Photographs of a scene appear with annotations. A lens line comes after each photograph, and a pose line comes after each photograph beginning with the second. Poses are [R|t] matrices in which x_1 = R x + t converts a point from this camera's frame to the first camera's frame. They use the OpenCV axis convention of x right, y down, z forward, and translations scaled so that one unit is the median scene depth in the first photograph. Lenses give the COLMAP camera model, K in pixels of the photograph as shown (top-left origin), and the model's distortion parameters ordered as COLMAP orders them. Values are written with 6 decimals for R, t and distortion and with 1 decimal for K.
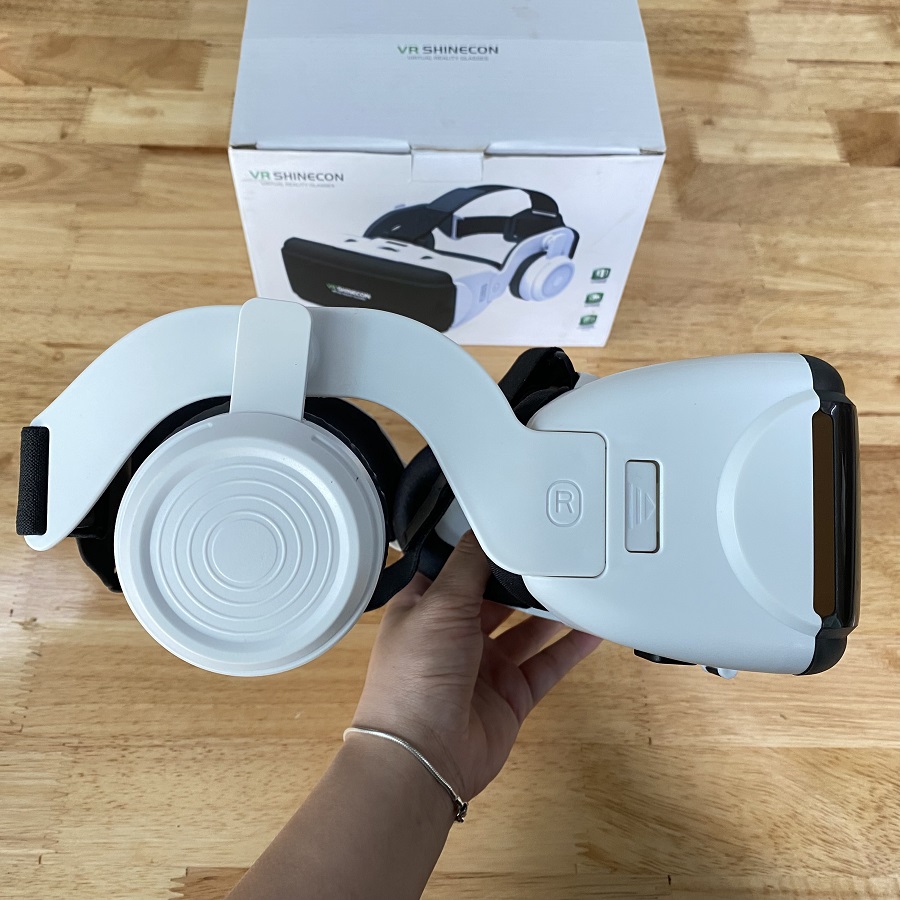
lens RADIAL K [[1029.9, 0, 431.8], [0, 1029.9, 470.9], [0, 0, 1]] dist [-0.022260, 0.030406]
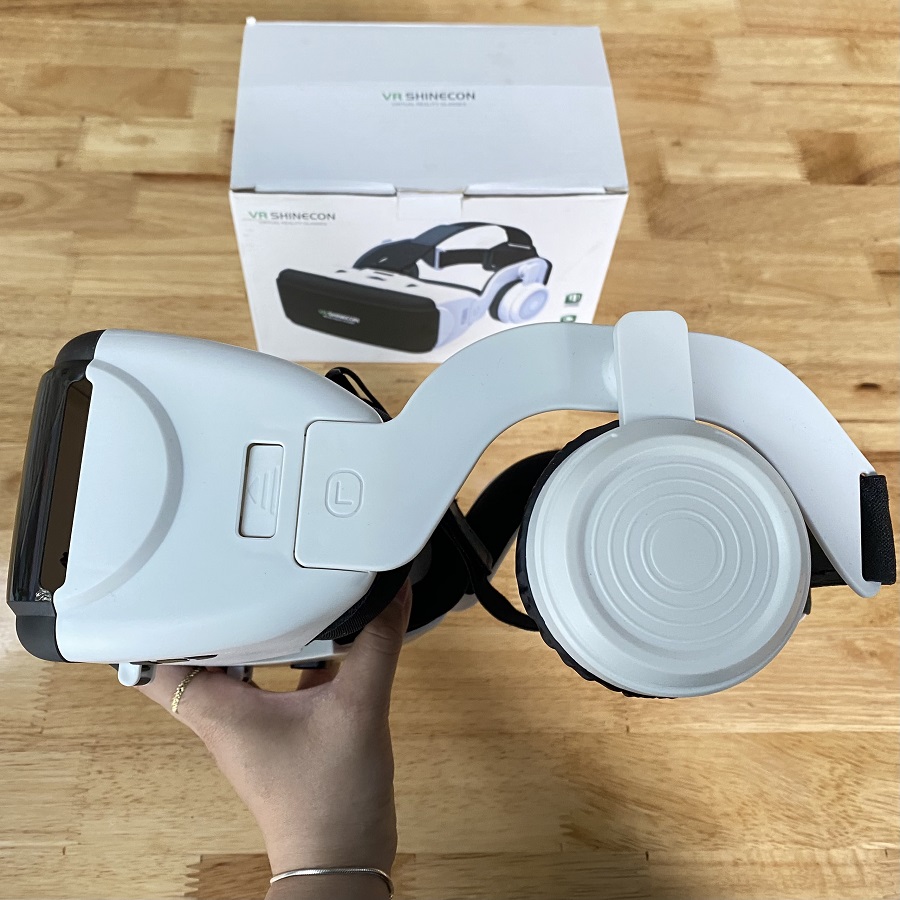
lens RADIAL K [[1147.0, 0, 440.6], [0, 1147.0, 404.2], [0, 0, 1]] dist [0.016871, -0.081263]
pose [[0.999502, -0.015595, 0.027433, -0.010637], [0.017335, 0.997775, -0.064372, -0.003356], [-0.026368, 0.064815, 0.997549, -0.196325]]
